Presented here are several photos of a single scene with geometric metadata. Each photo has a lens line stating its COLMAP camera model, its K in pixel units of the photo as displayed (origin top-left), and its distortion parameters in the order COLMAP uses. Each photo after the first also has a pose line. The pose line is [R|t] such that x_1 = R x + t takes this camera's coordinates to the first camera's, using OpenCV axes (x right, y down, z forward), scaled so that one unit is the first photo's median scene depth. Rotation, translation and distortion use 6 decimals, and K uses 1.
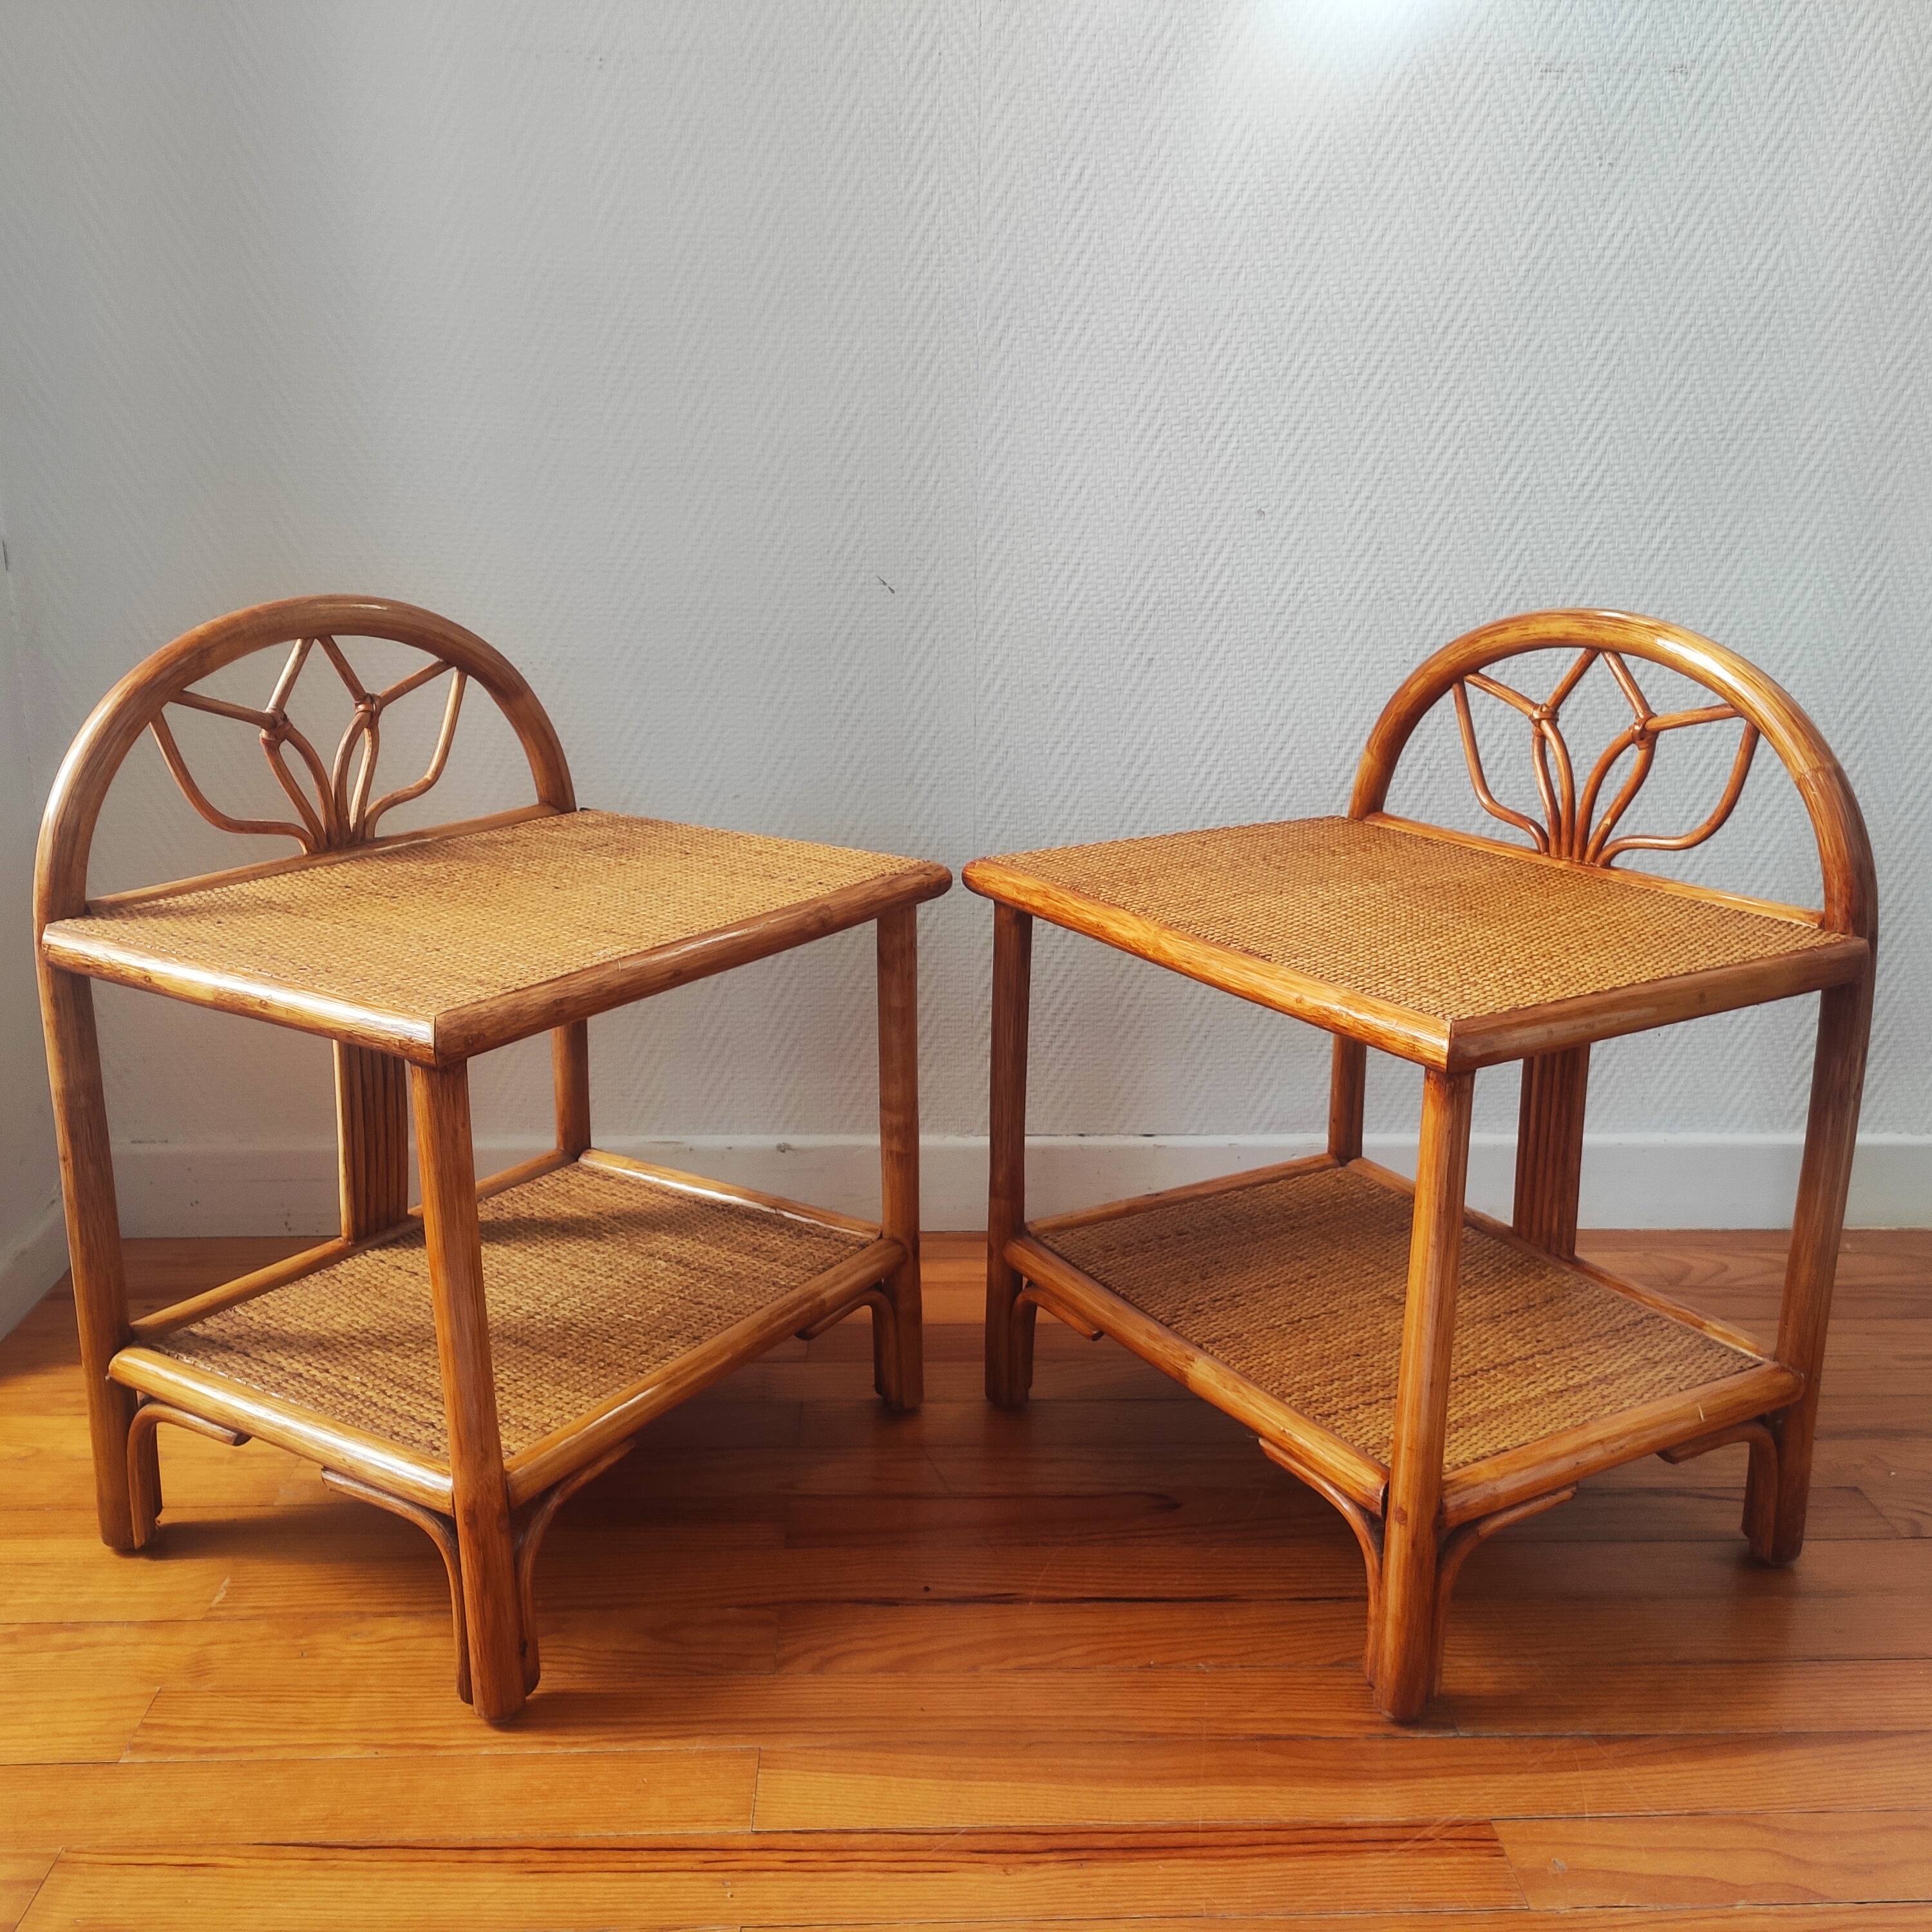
lens RADIAL K [[1908.4, 0, 960.1], [0, 1908.4, 970.6], [0, 0, 1]] dist [0.030695, 0.000000]
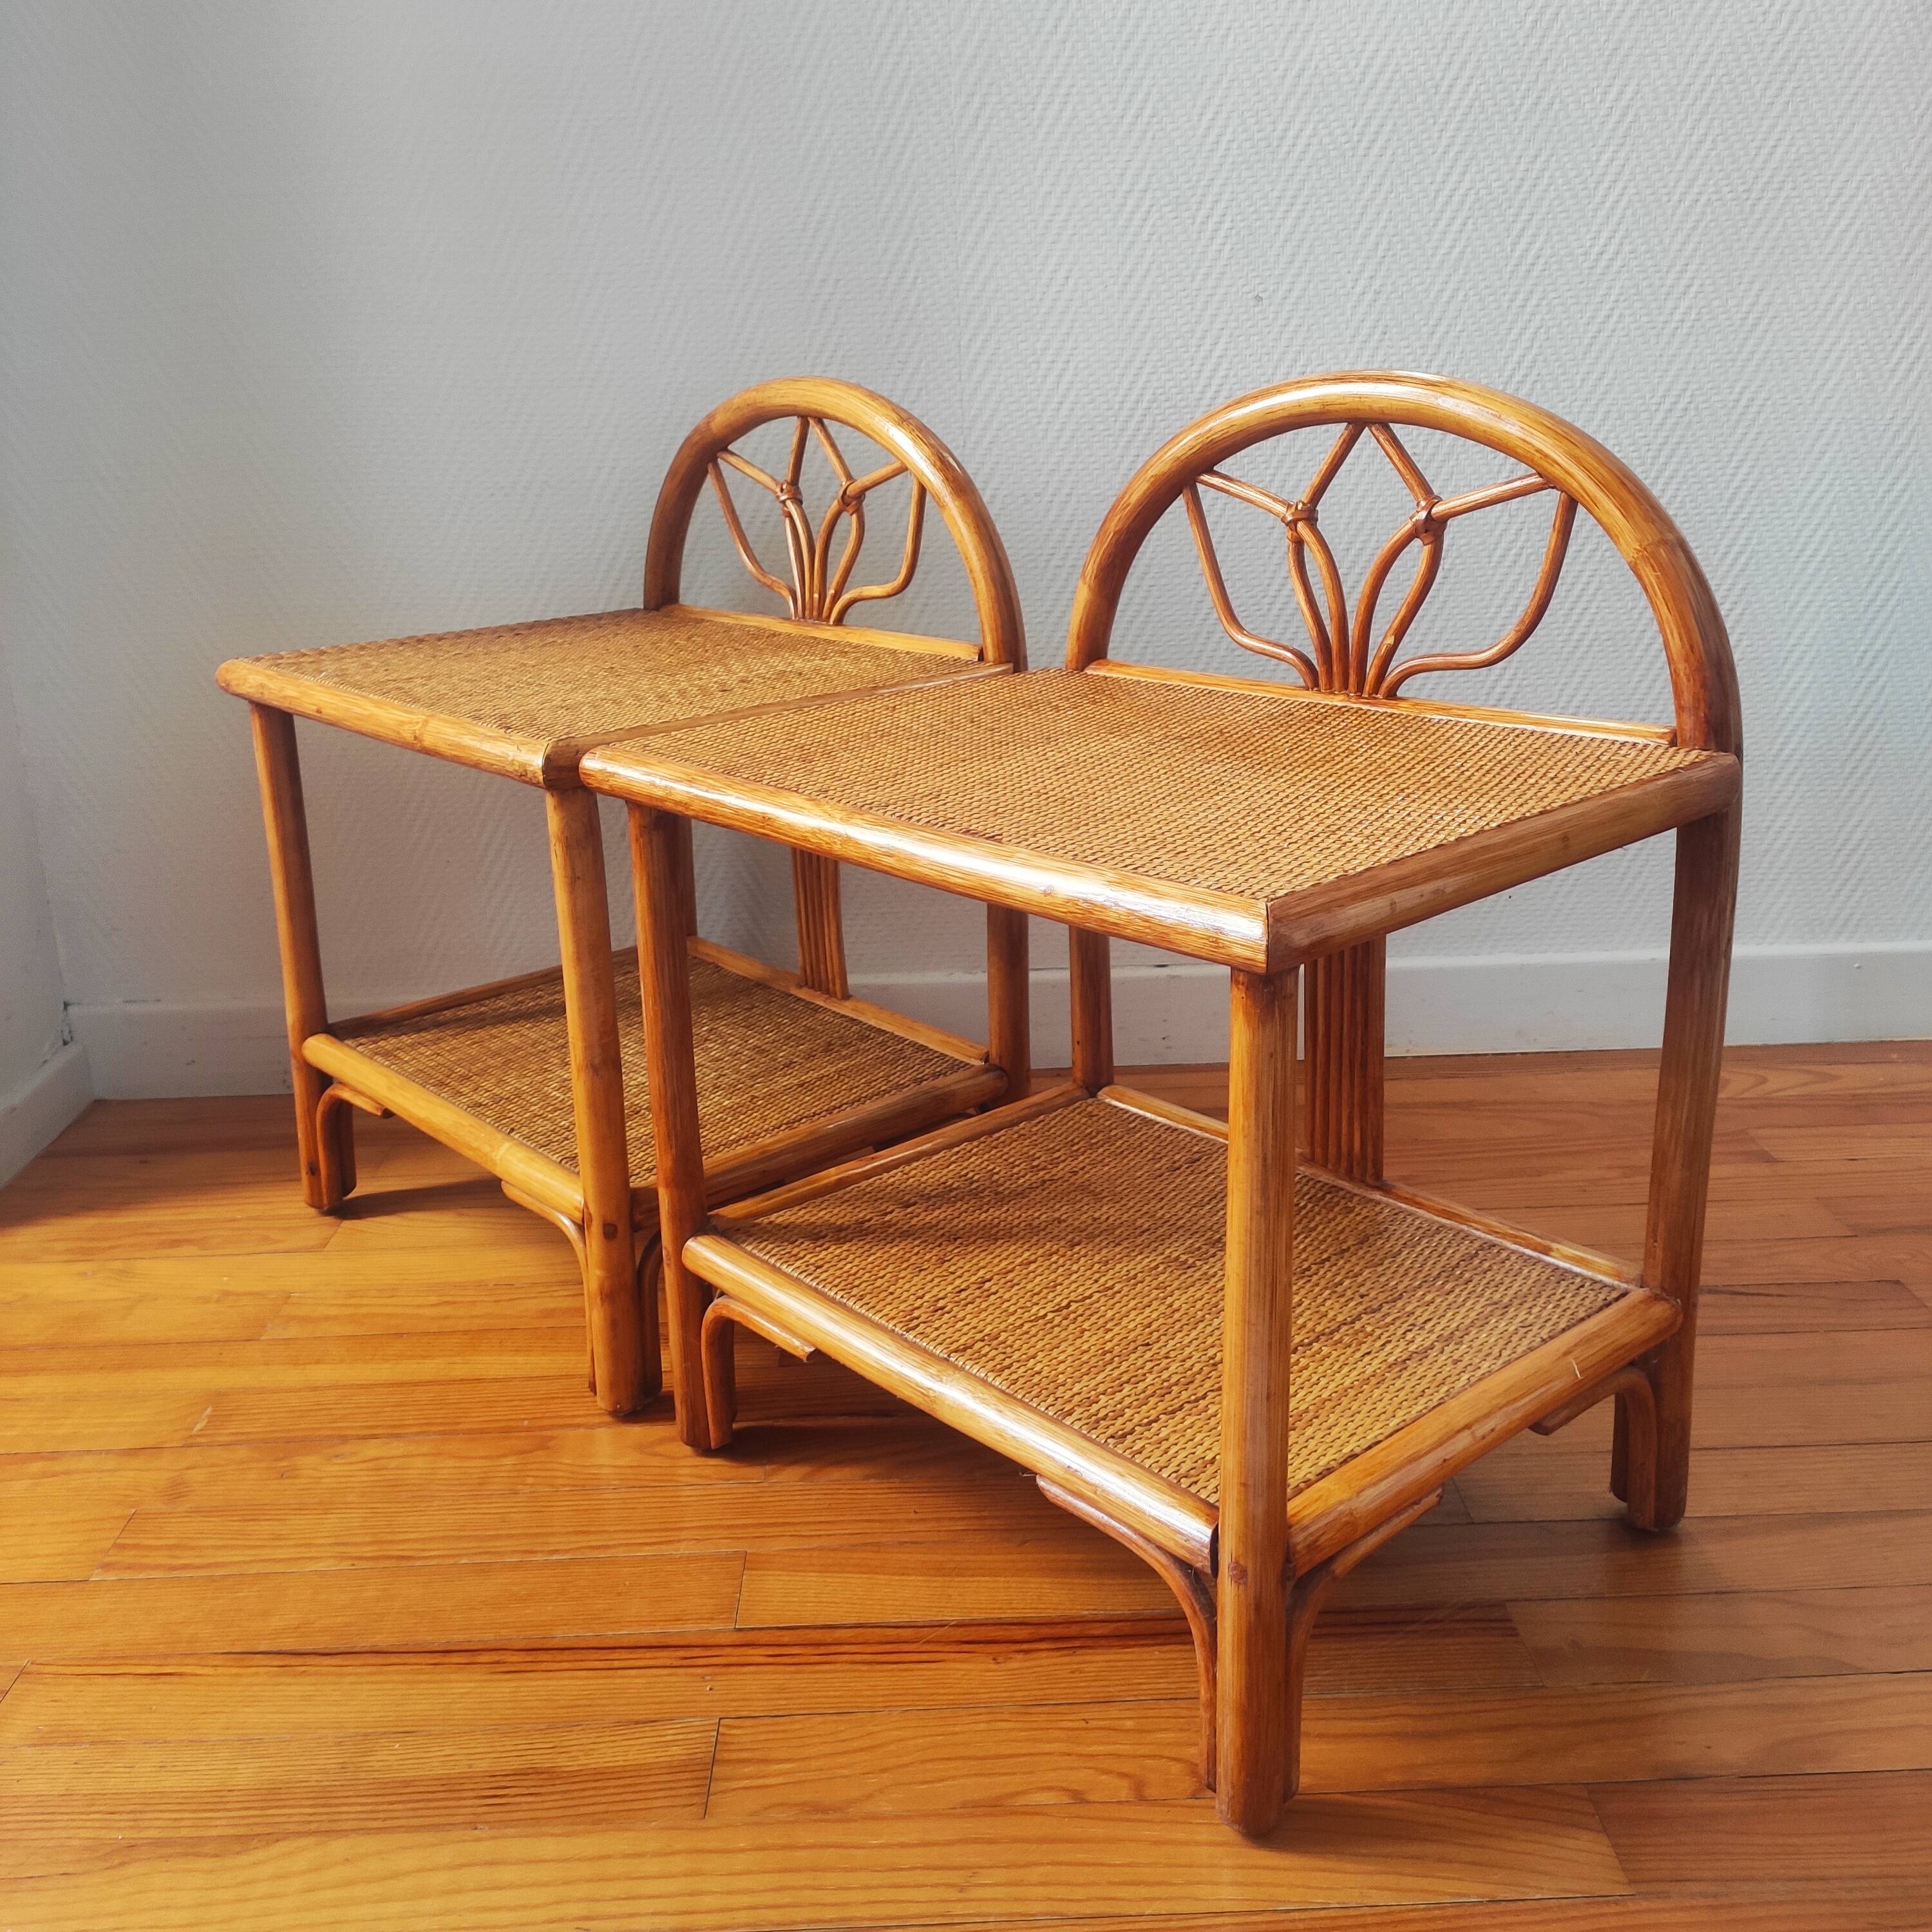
lens RADIAL K [[1908.4, 0, 971.5], [0, 1908.4, 977.3], [0, 0, 1]] dist [0.030695, 0.000000]
pose [[0.999234, -0.030789, -0.024150, 0.028222], [0.031728, 0.998714, 0.039544, 0.055841], [0.022901, -0.040280, 0.998926, 0.034846]]
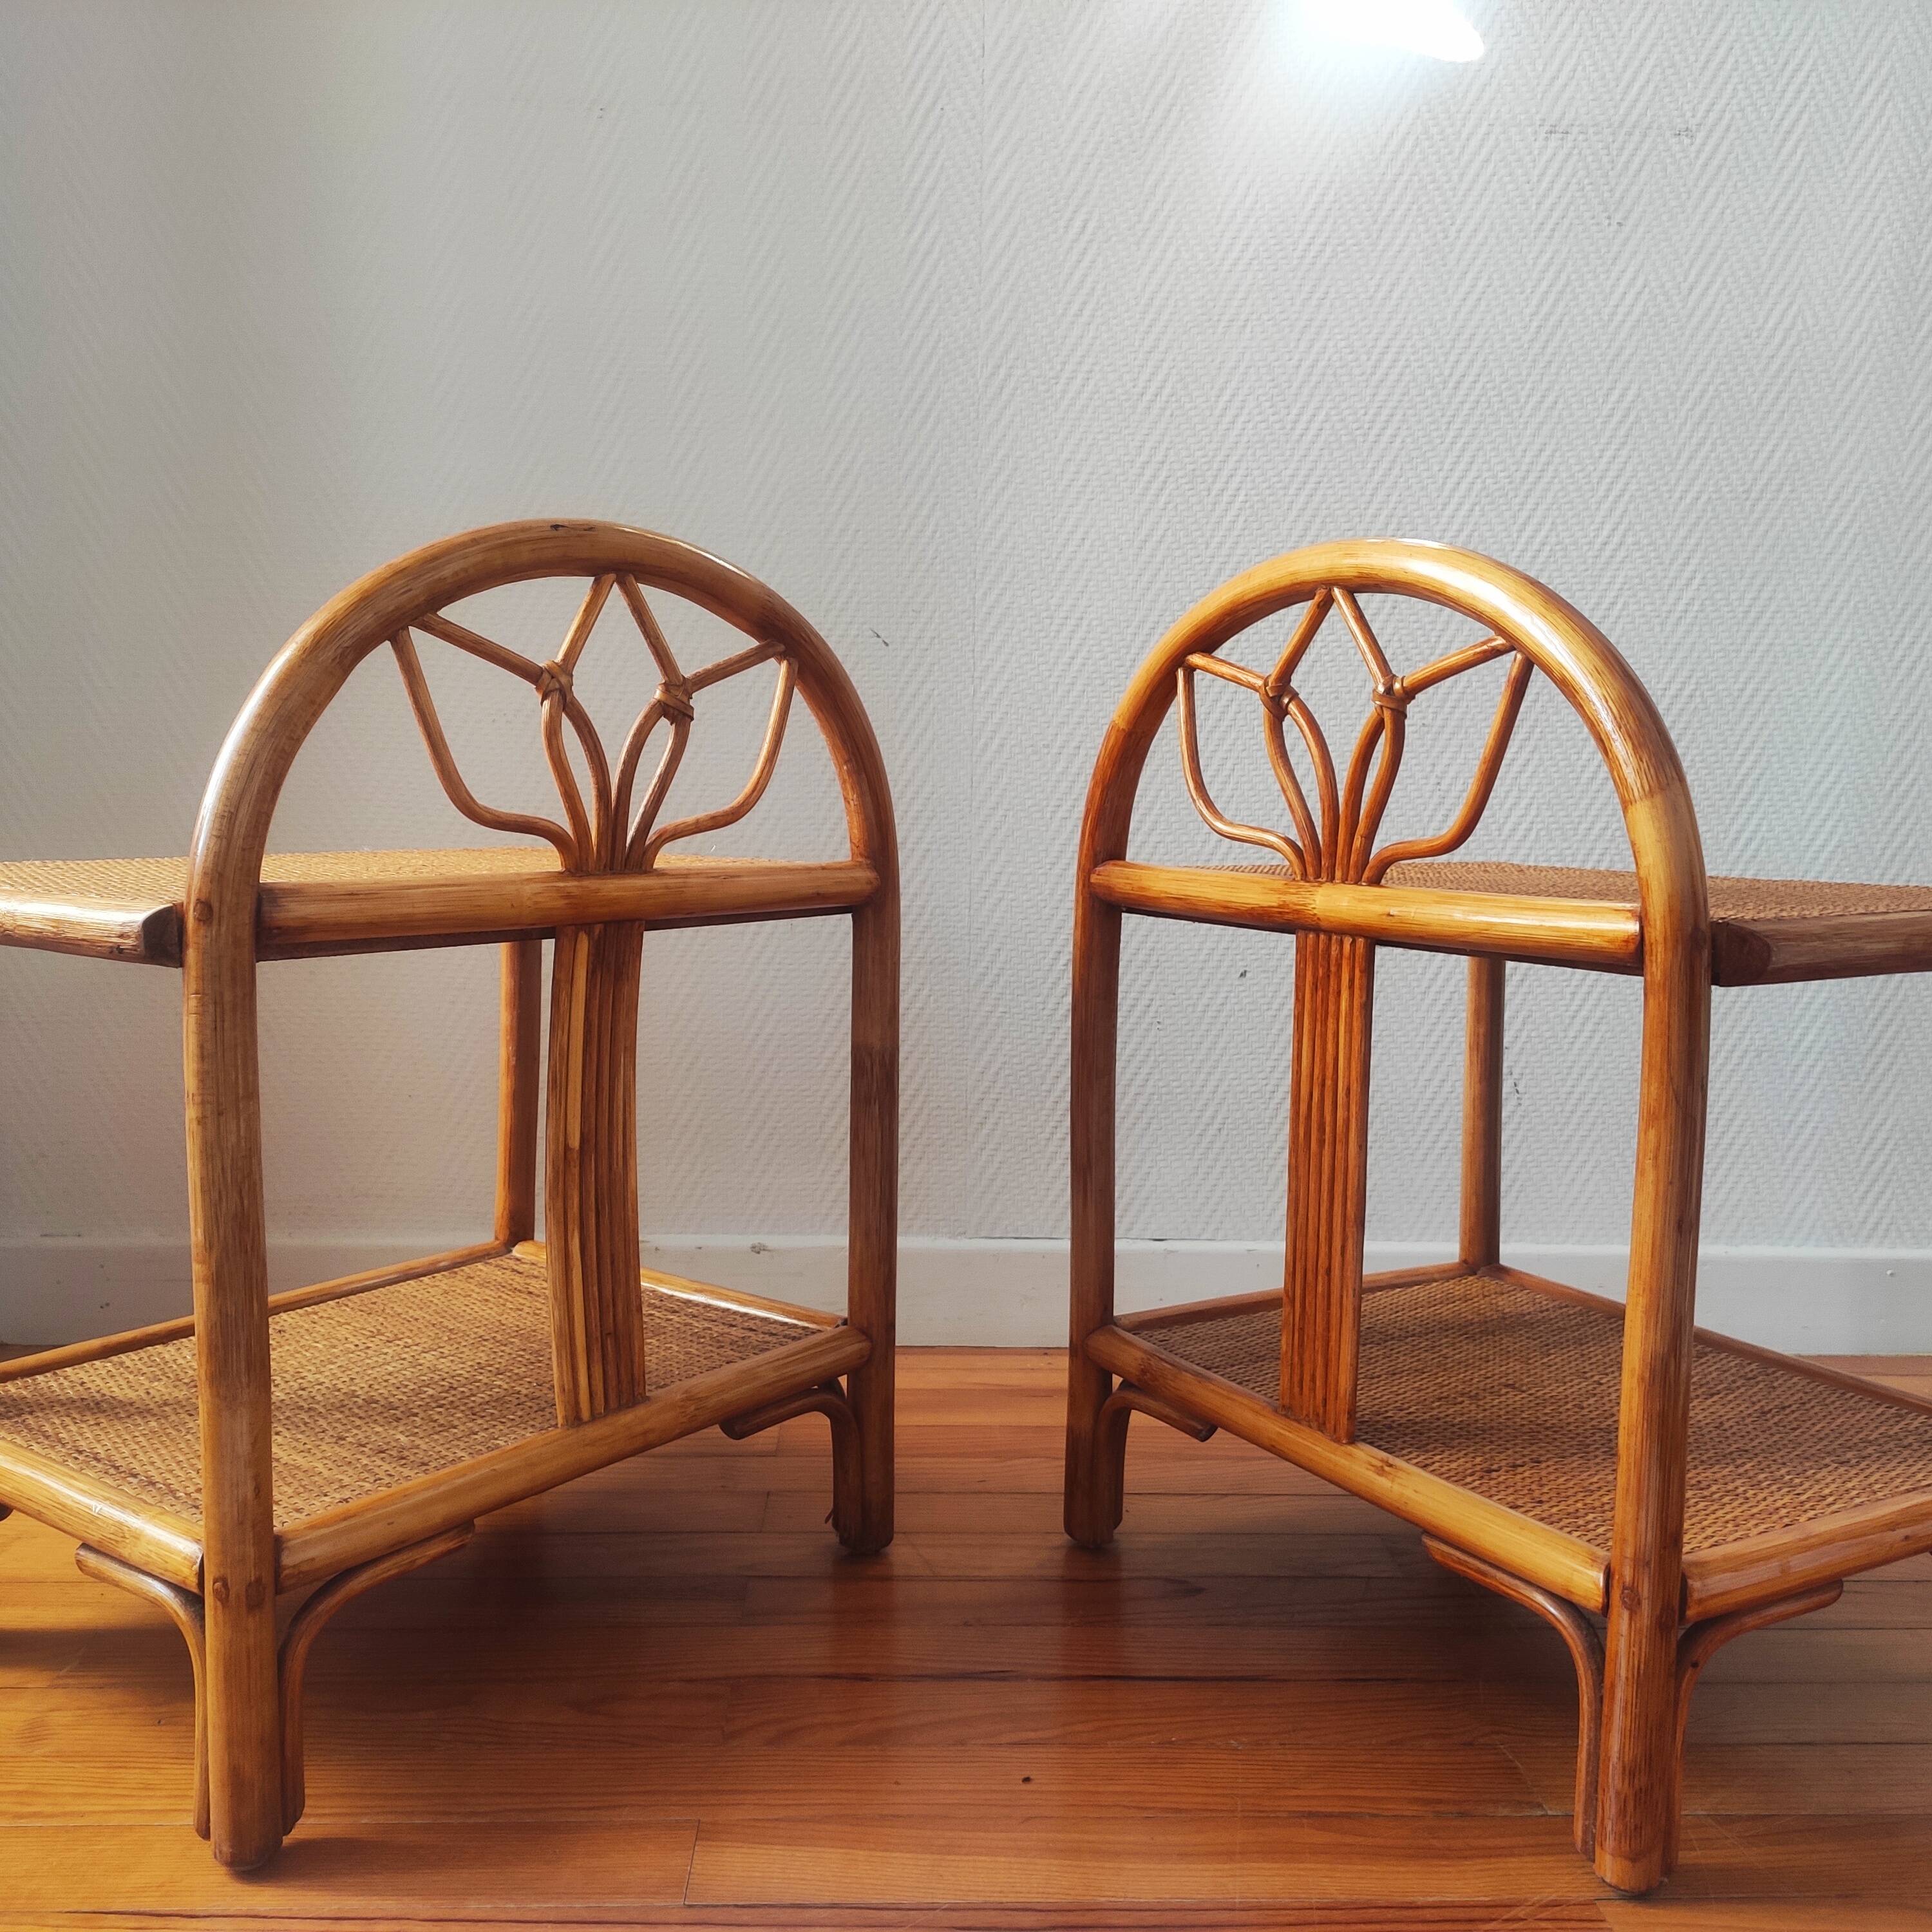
lens RADIAL K [[1908.4, 0, 950.8], [0, 1908.4, 969.2], [0, 0, 1]] dist [0.030695, 0.000000]
pose [[0.999940, 0.010477, -0.003311, 0.001635], [-0.010883, 0.985915, -0.166891, 0.124239], [0.001516, 0.166917, 0.985970, 0.086220]]
